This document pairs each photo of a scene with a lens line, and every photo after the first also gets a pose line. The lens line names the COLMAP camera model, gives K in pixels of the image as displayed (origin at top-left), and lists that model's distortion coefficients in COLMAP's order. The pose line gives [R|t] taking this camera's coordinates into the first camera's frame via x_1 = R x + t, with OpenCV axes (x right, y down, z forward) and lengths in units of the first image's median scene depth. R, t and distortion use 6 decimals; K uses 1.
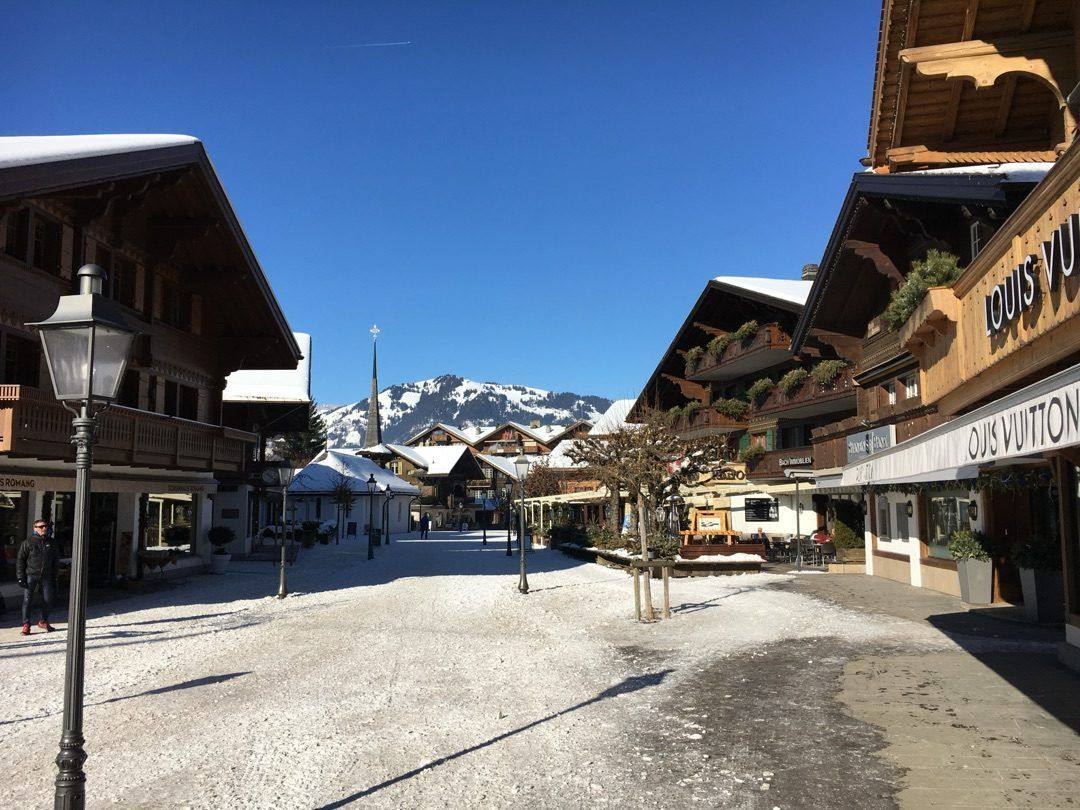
lens RADIAL K [[902.4, 0, 540.0], [0, 902.4, 405.0], [0, 0, 1]] dist [0.008103, 0.005958]
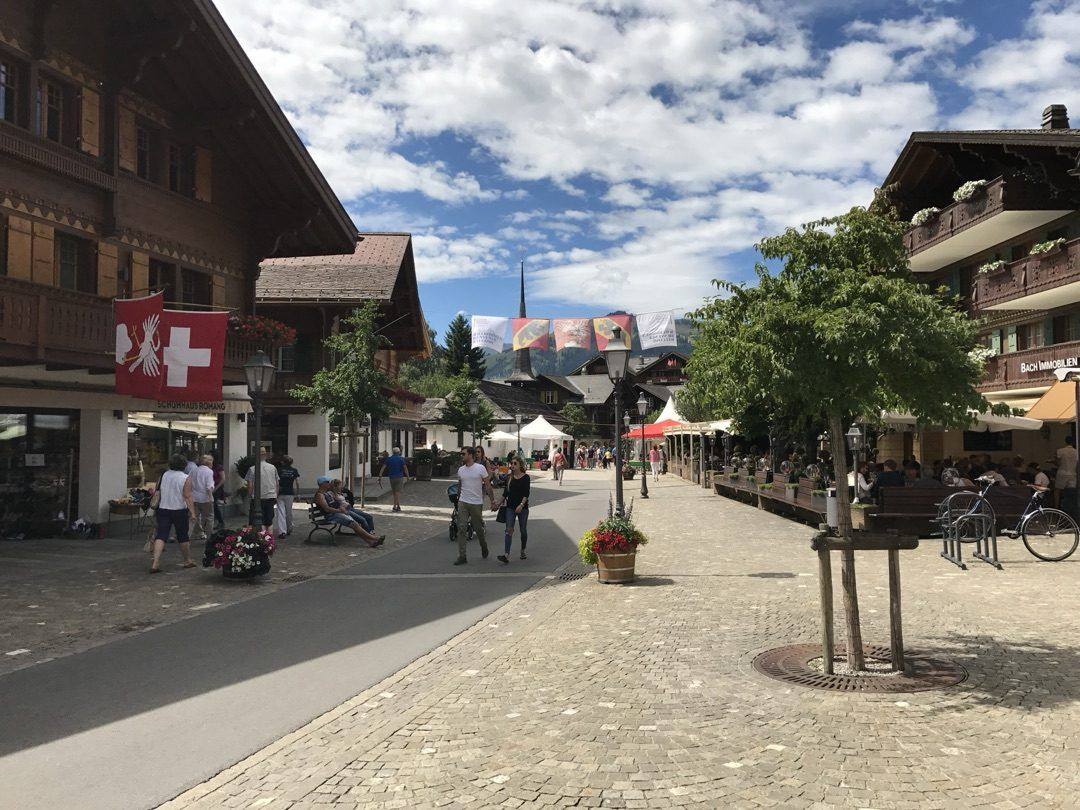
lens RADIAL K [[902.4, 0, 540.0], [0, 902.4, 405.0], [0, 0, 1]] dist [0.008103, 0.005958]
pose [[0.983602, -0.009301, -0.180111, 0.026995], [0.022730, 0.997099, 0.072641, 0.041828], [0.178913, -0.075544, 0.980960, 0.301331]]
